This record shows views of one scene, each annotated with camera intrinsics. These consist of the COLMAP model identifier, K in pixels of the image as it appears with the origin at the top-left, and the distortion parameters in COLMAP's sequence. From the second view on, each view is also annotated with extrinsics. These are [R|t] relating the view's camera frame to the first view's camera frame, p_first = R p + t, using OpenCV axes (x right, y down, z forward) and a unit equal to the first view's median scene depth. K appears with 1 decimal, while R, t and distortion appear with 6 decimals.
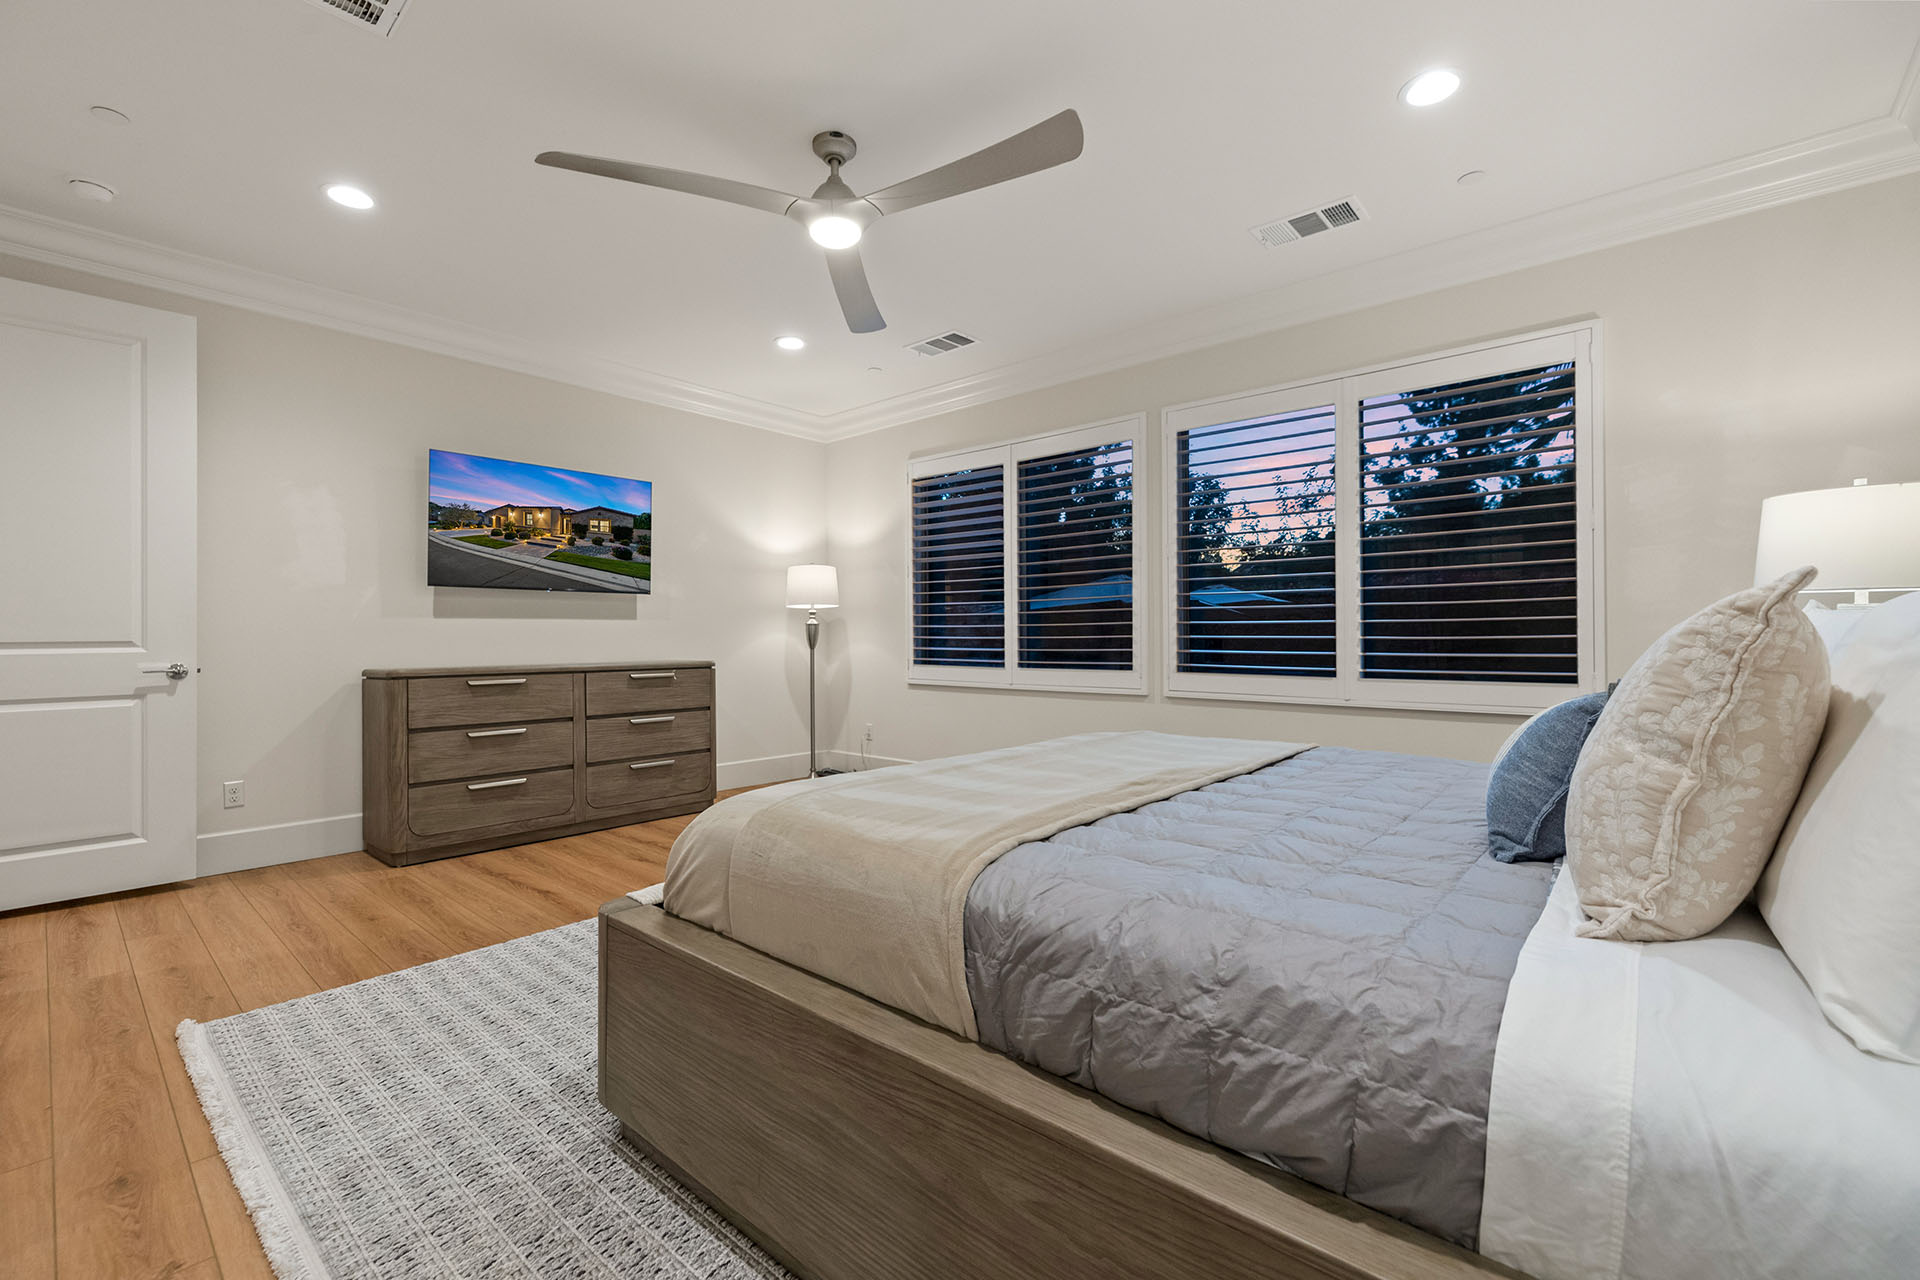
lens RADIAL K [[812.8, 0, 952.4], [0, 812.8, 627.1], [0, 0, 1]] dist [0.001995, 0.000381]
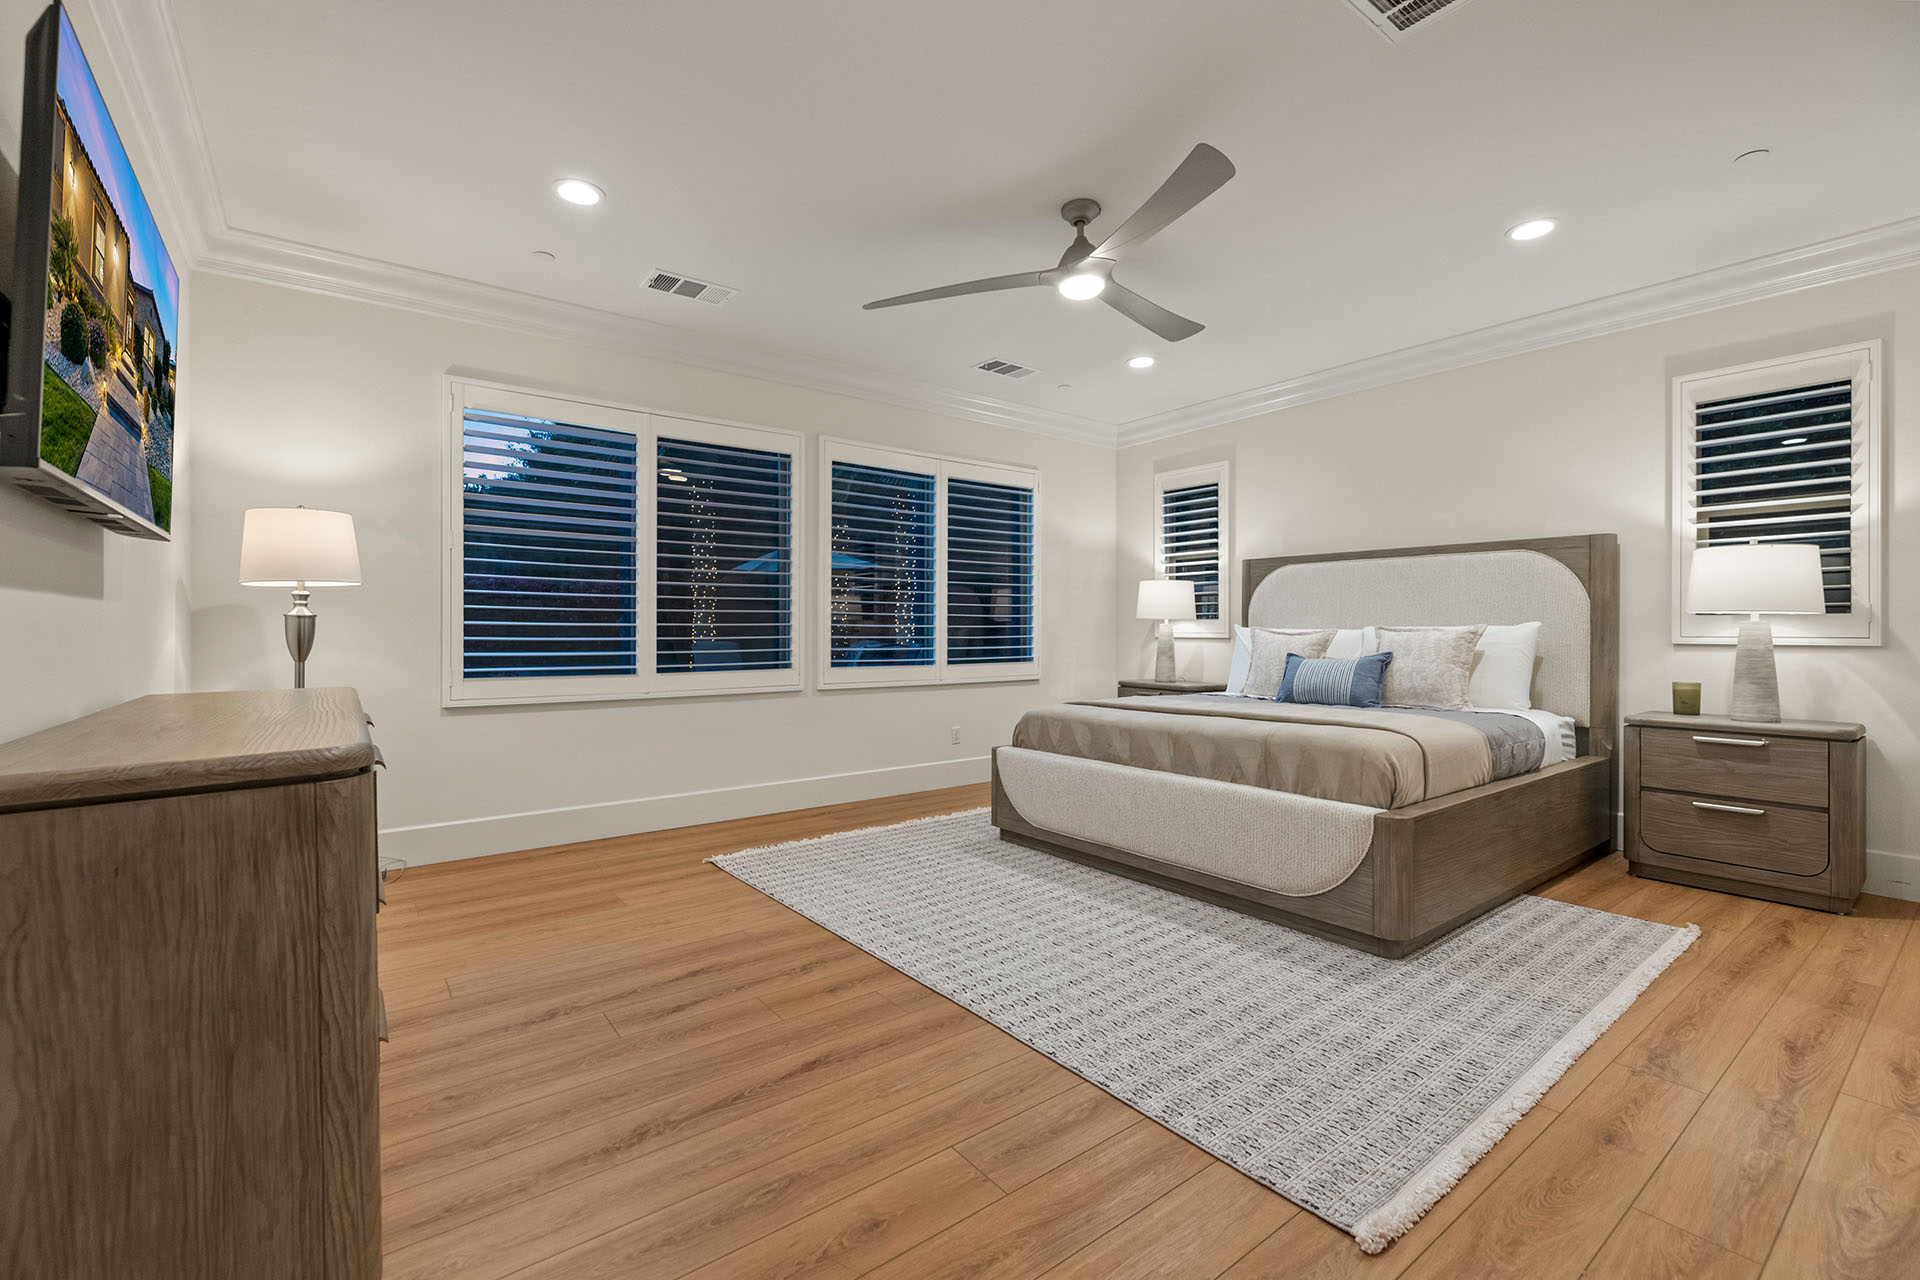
lens RADIAL K [[812.8, 0, 952.4], [0, 812.8, 627.1], [0, 0, 1]] dist [0.001995, 0.000381]
pose [[0.194475, 0.010261, 0.980854, -0.934623], [-0.010601, 0.999909, -0.008358, 0.006132], [-0.980850, -0.008772, 0.194566, 0.684558]]
